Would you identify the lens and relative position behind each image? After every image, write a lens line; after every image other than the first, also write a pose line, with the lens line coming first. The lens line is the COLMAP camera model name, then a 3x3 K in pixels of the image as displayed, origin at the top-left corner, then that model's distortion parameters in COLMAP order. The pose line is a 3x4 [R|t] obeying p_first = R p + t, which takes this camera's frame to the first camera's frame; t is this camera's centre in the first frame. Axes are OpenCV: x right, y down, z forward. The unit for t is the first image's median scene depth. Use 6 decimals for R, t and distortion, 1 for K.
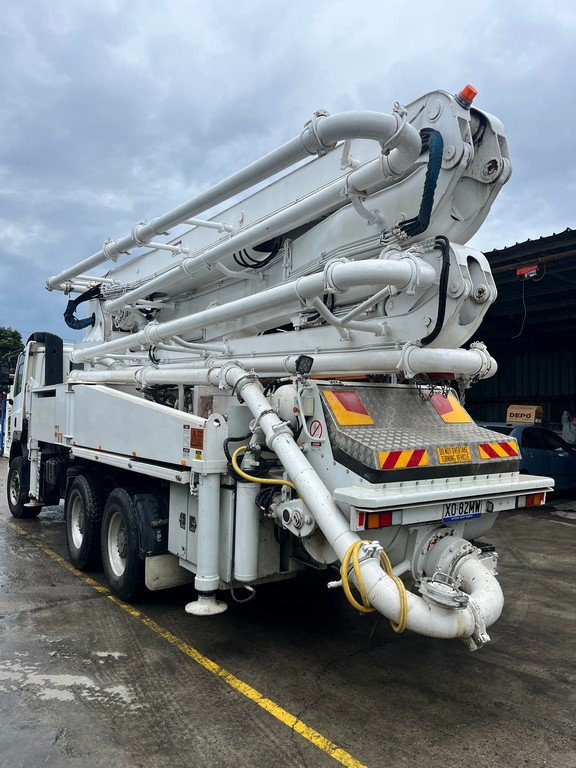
lens RADIAL K [[591.8, 0, 287.8], [0, 591.8, 384.4], [0, 0, 1]] dist [0.037191, -0.018057]
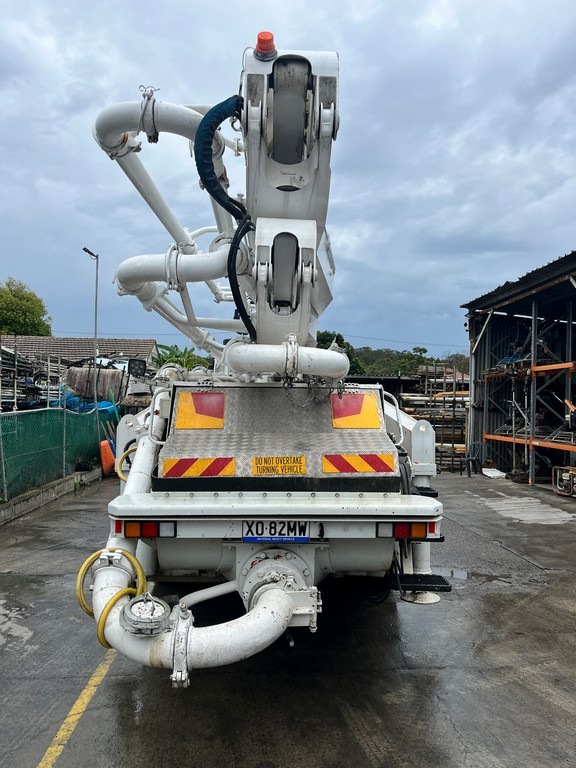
lens RADIAL K [[591.8, 0, 241.8], [0, 591.8, 384.1], [0, 0, 1]] dist [0.037191, -0.018057]
pose [[0.823013, -0.022679, -0.567570, 0.764102], [0.032028, 0.999466, 0.006506, -0.006490], [0.567119, -0.023532, 0.823299, 0.282373]]
